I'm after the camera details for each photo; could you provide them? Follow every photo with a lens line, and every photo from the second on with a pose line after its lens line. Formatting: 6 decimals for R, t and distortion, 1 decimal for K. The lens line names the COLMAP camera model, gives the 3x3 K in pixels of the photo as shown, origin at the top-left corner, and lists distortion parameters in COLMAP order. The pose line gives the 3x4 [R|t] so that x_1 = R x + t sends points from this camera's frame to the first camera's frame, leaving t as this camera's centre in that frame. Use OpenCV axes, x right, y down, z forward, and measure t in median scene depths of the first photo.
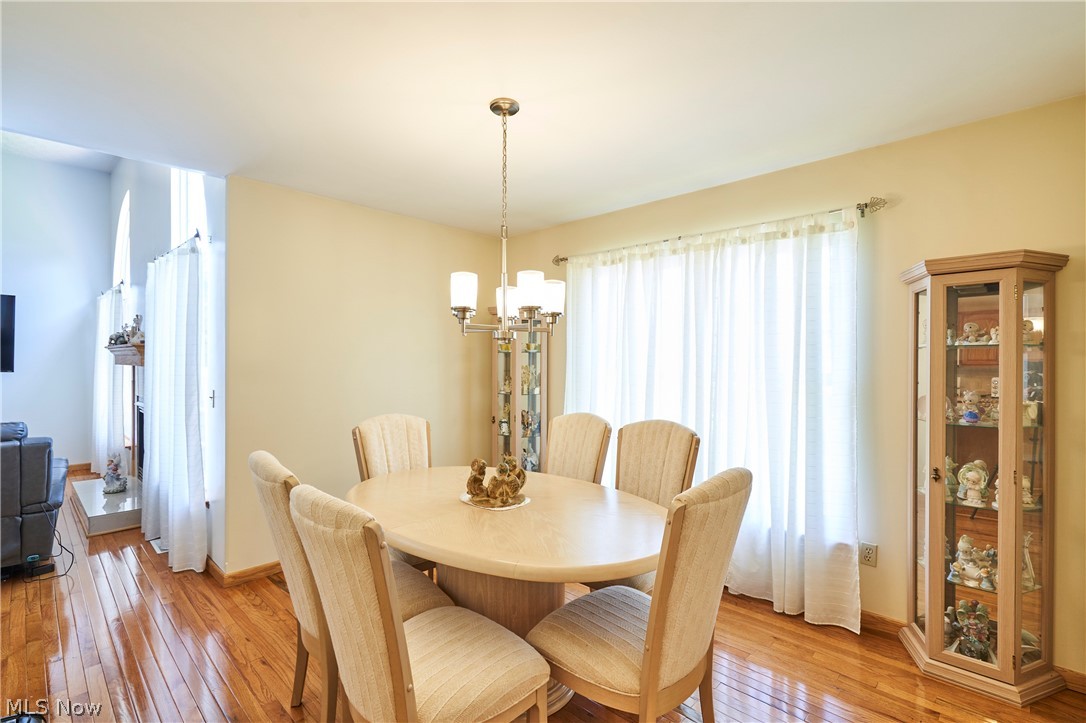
lens RADIAL K [[496.2, 0, 541.6], [0, 496.2, 363.9], [0, 0, 1]] dist [-0.000402, -0.000233]
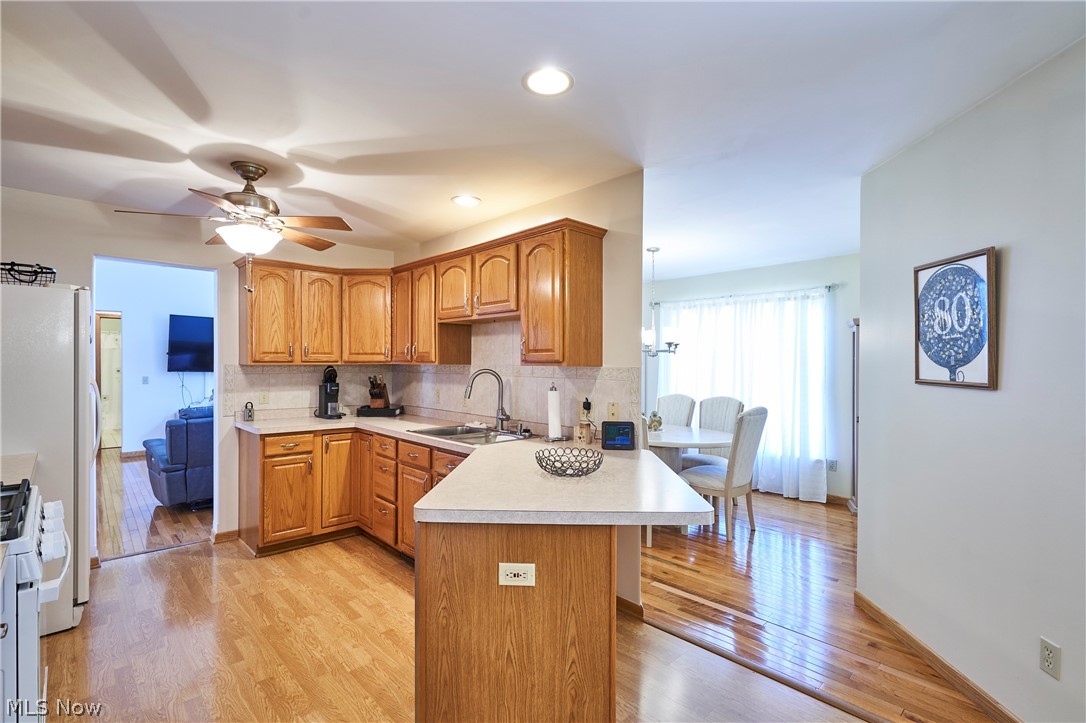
lens RADIAL K [[506.9, 0, 544.0], [0, 506.9, 364.5], [0, 0, 1]] dist [0.002570, 0.000762]
pose [[0.999065, 0.000791, -0.043222, -0.361280], [-0.001030, 0.999984, -0.005521, 0.000930], [0.043217, 0.005560, 0.999050, -0.976616]]
